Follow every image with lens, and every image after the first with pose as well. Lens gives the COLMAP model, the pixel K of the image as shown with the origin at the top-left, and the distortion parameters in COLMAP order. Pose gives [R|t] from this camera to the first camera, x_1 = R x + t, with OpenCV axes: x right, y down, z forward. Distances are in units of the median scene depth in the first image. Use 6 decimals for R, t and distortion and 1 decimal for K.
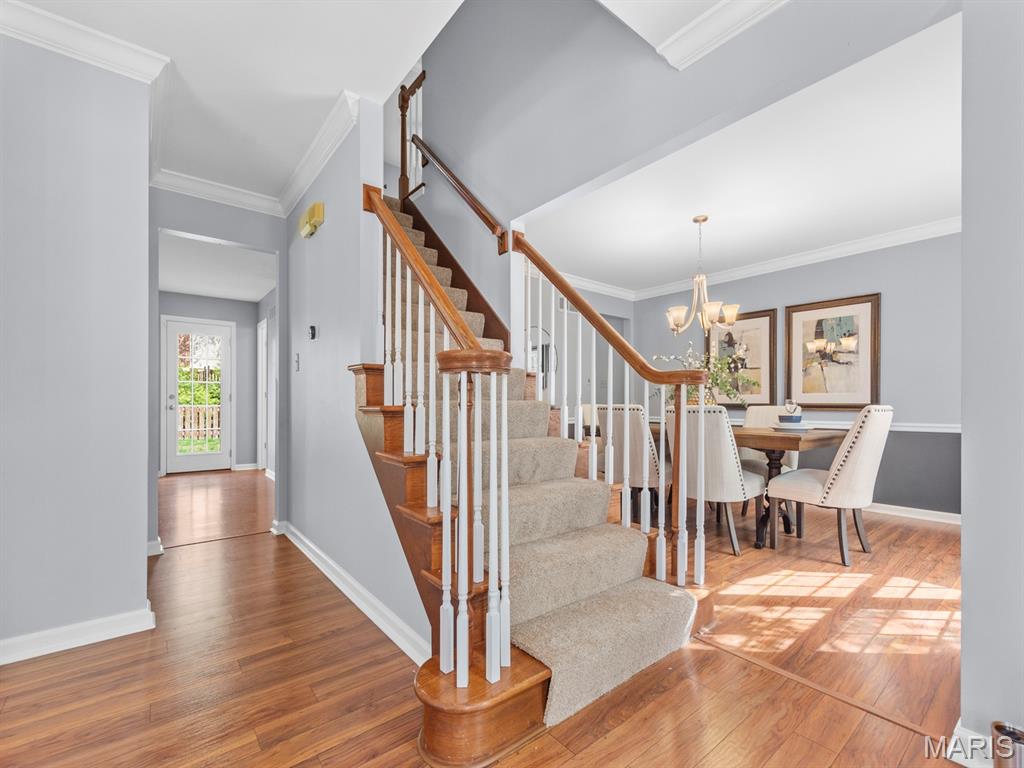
lens RADIAL K [[445.2, 0, 513.1], [0, 445.2, 405.6], [0, 0, 1]] dist [0.005887, -0.000017]
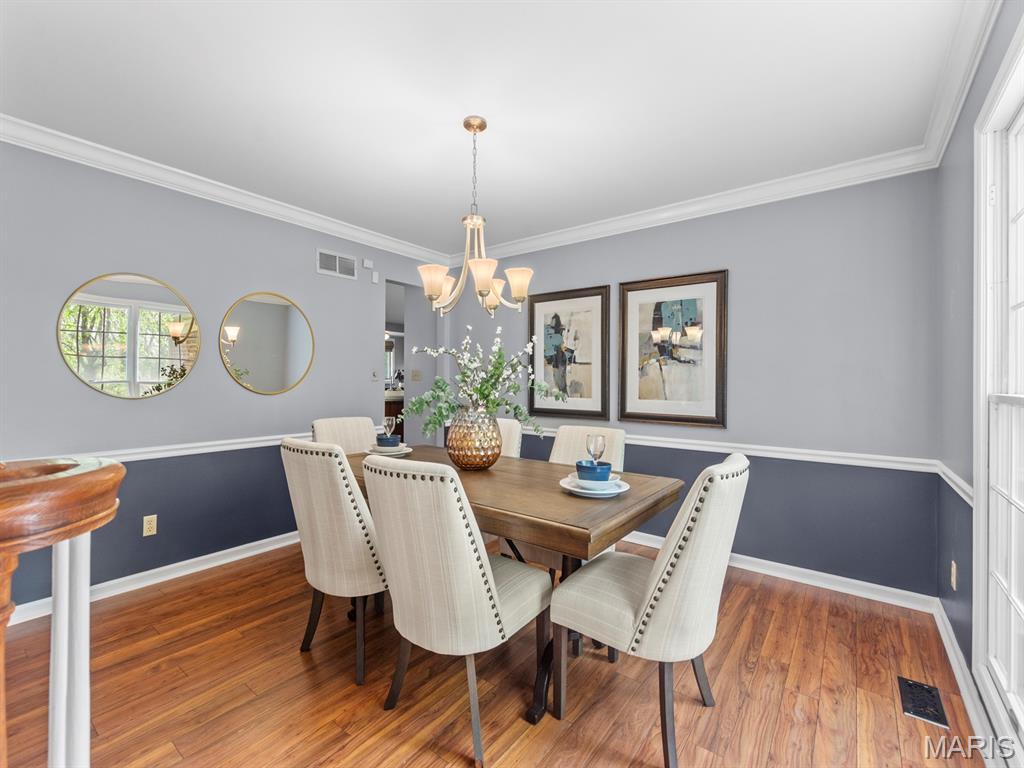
lens RADIAL K [[445.2, 0, 511.6], [0, 445.2, 381.9], [0, 0, 1]] dist [0.005887, -0.000017]
pose [[0.970856, 0.004640, 0.239619, 0.275235], [-0.004336, 0.999989, -0.001795, -0.057691], [-0.239625, 0.000703, 0.970865, 0.340544]]
